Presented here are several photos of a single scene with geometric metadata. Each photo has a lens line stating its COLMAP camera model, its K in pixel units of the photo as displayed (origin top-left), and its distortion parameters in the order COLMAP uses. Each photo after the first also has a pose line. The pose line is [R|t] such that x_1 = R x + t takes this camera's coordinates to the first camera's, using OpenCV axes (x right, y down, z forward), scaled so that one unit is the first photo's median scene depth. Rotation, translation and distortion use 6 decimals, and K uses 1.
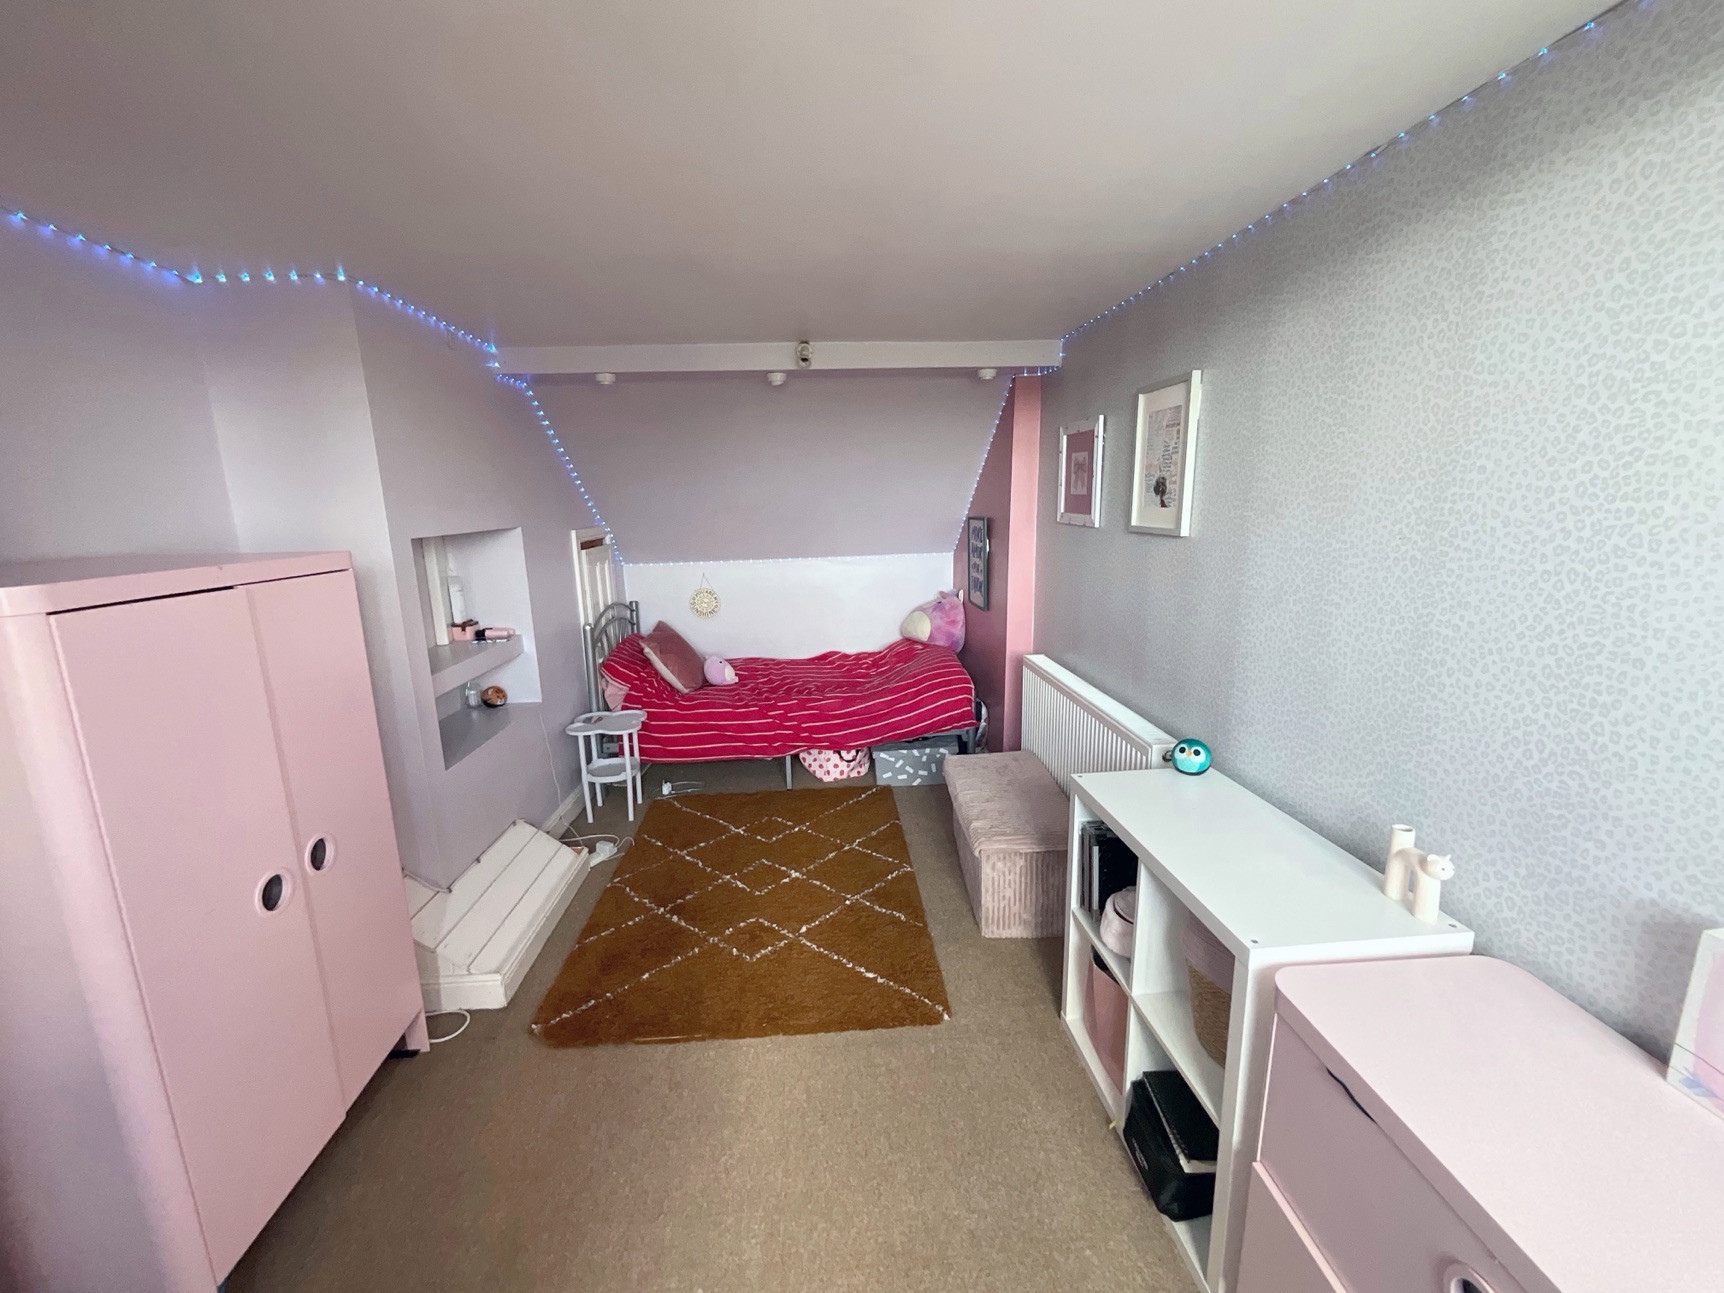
lens RADIAL K [[698.1, 0, 859.1], [0, 698.1, 646.5], [0, 0, 1]] dist [0.003108, 0.000711]
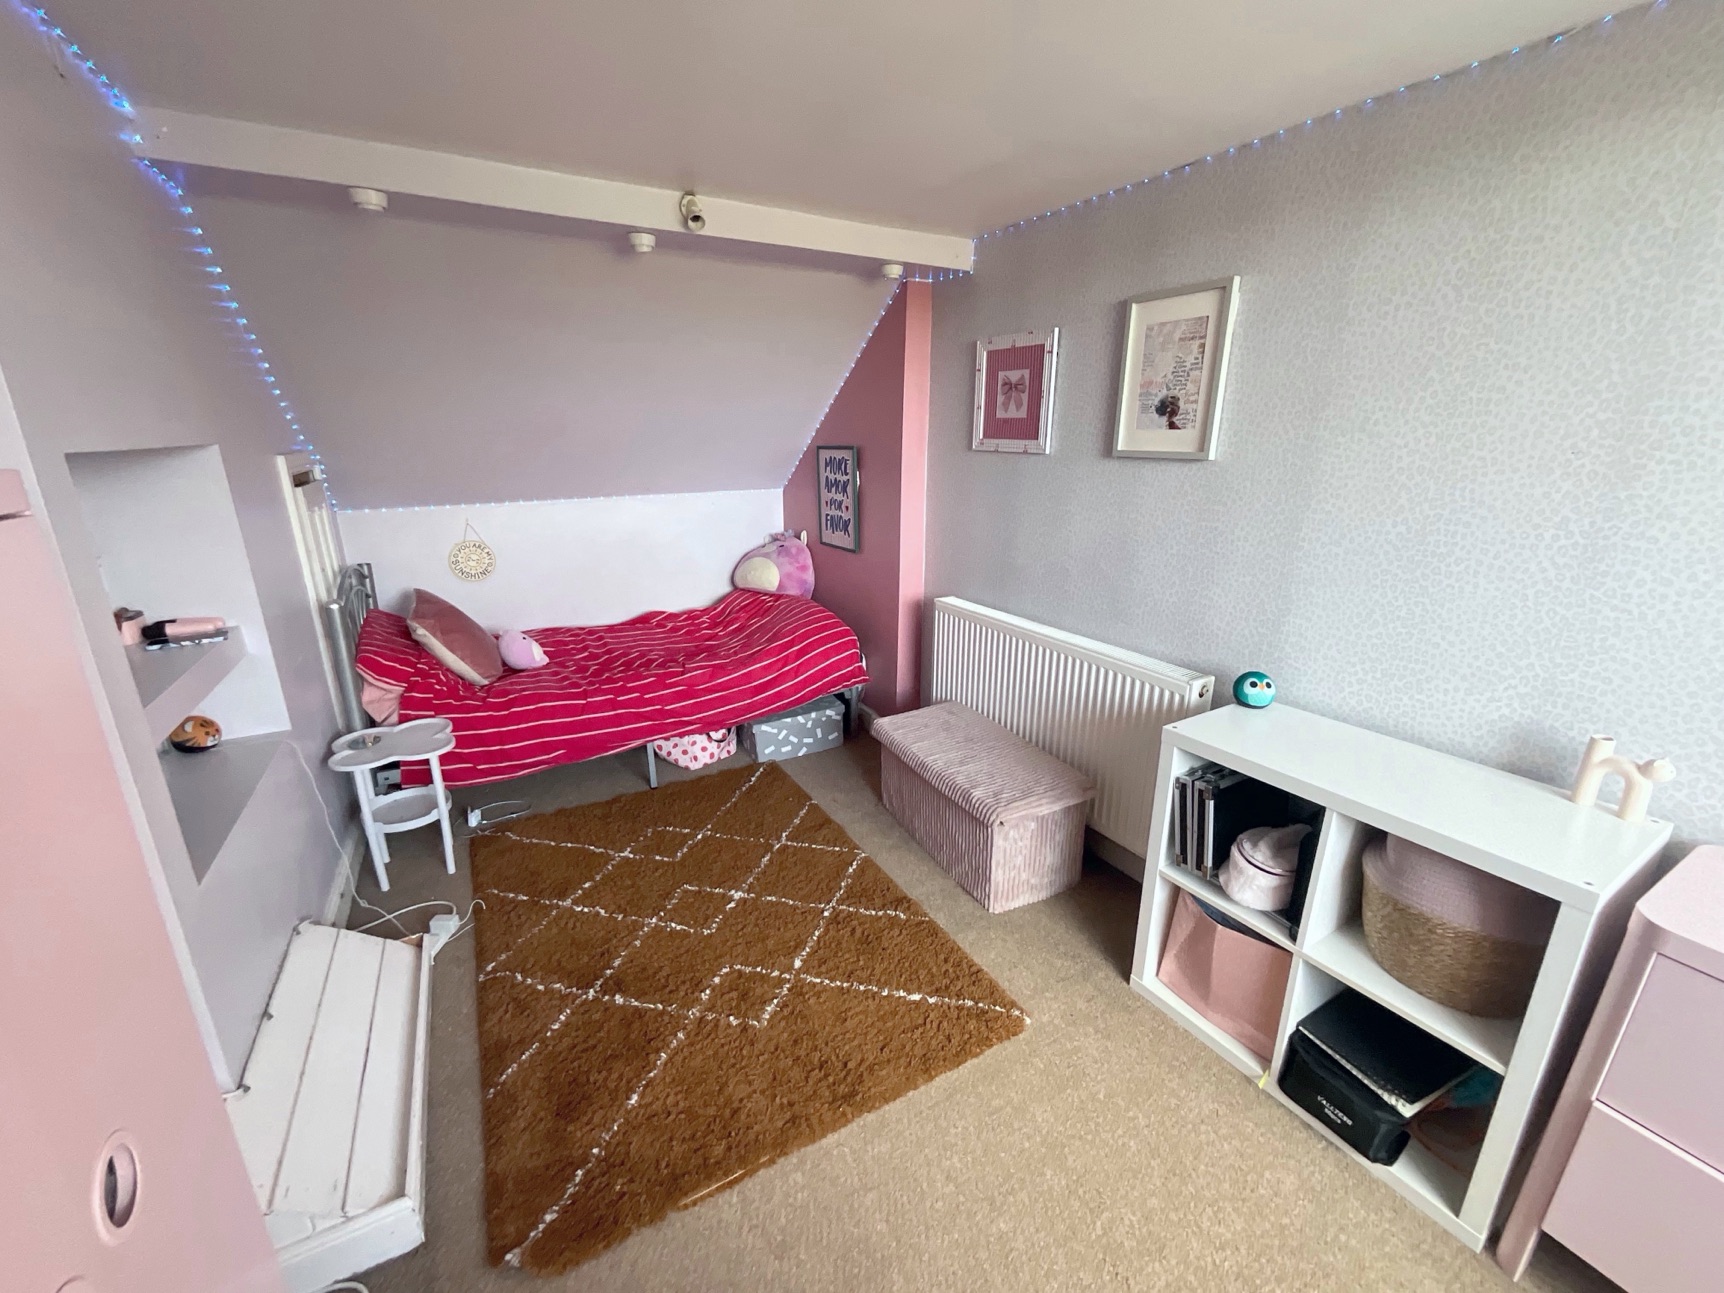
lens RADIAL K [[701.2, 0, 862.0], [0, 701.2, 646.5], [0, 0, 1]] dist [0.000076, 0.000794]
pose [[0.901336, -0.103824, 0.420493, -0.272972], [0.070307, 0.993040, 0.094488, -0.021023], [-0.427376, -0.055602, 0.902362, 0.233928]]
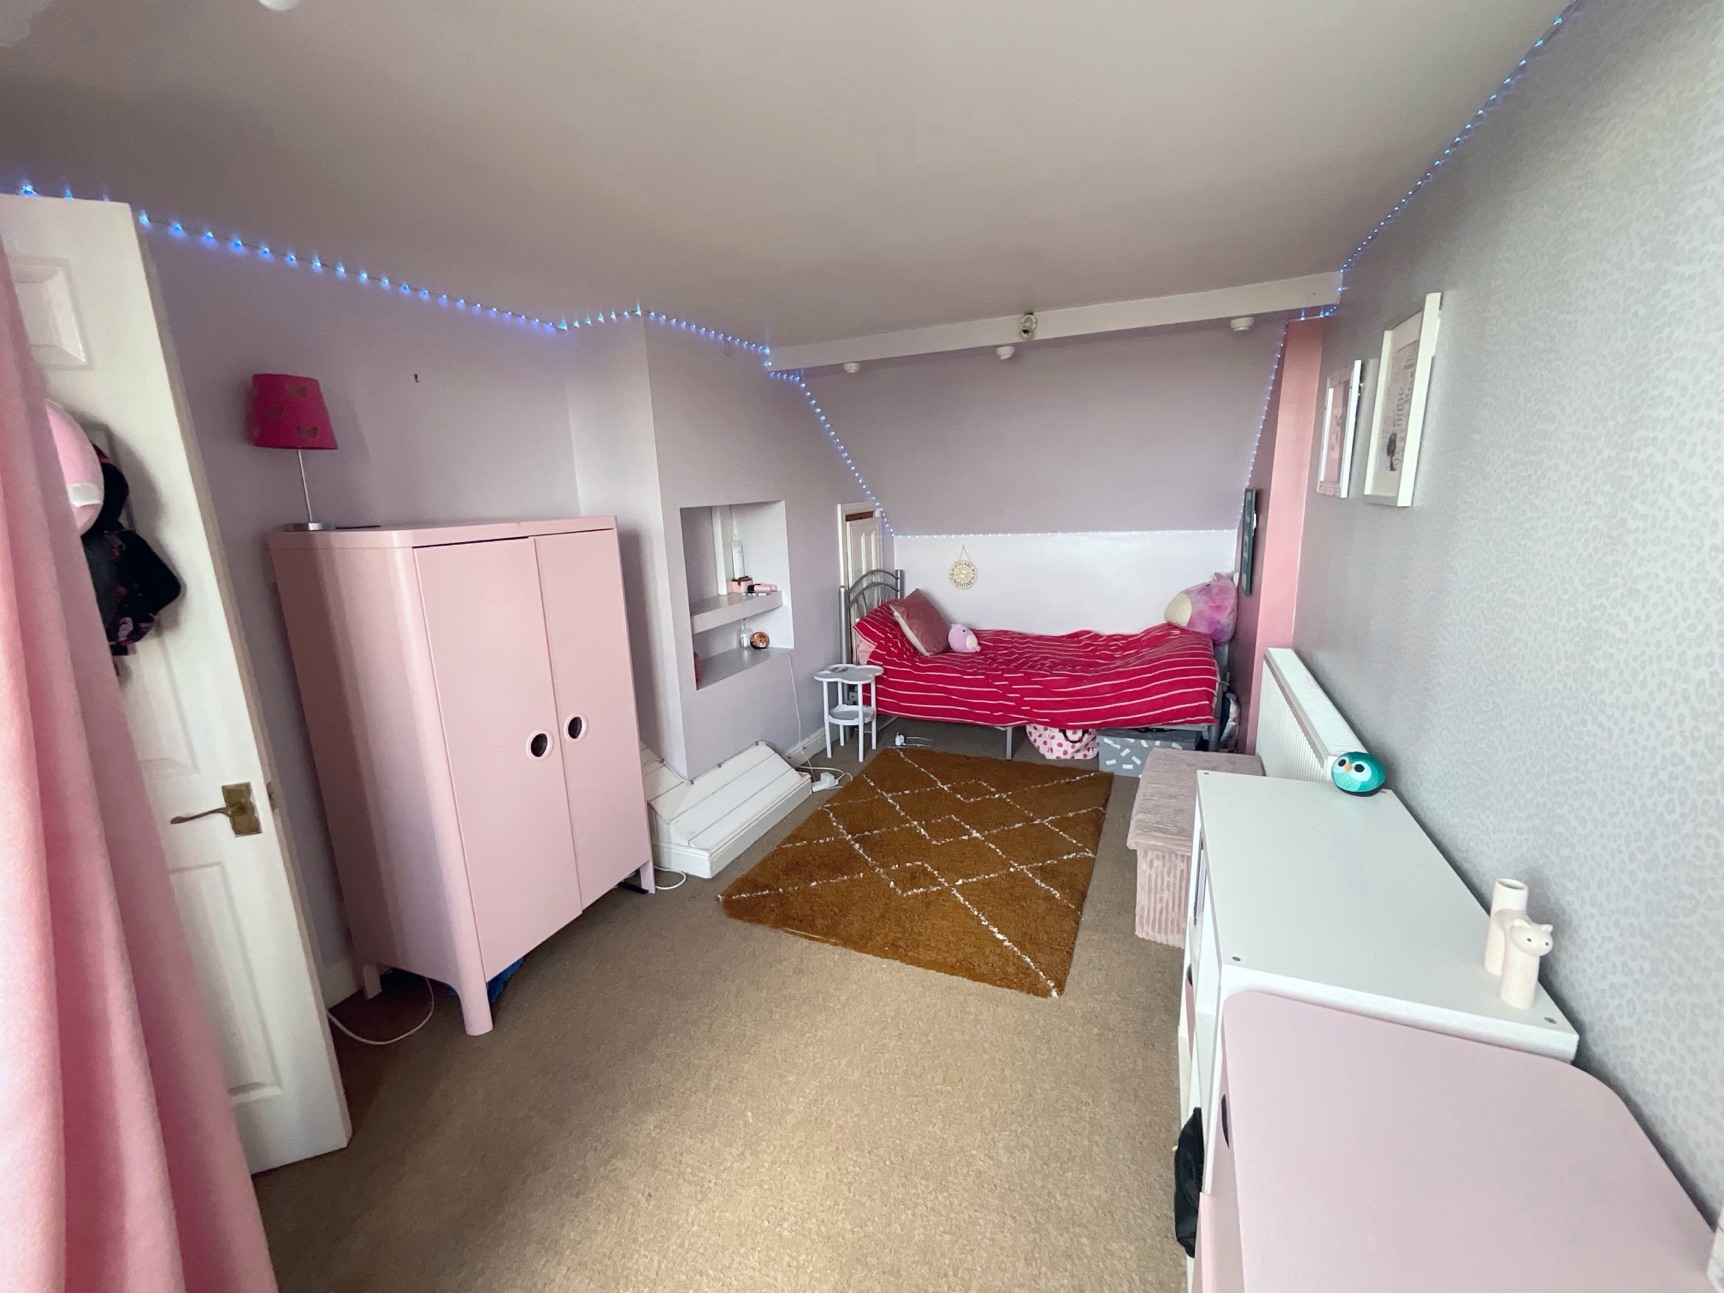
lens RADIAL K [[695.2, 0, 860.4], [0, 695.2, 645.6], [0, 0, 1]] dist [0.000506, -0.000099]
pose [[0.885802, 0.091529, -0.454948, 0.203444], [-0.077921, 0.995773, 0.048620, 0.008448], [0.457475, -0.007617, 0.889190, 0.000895]]
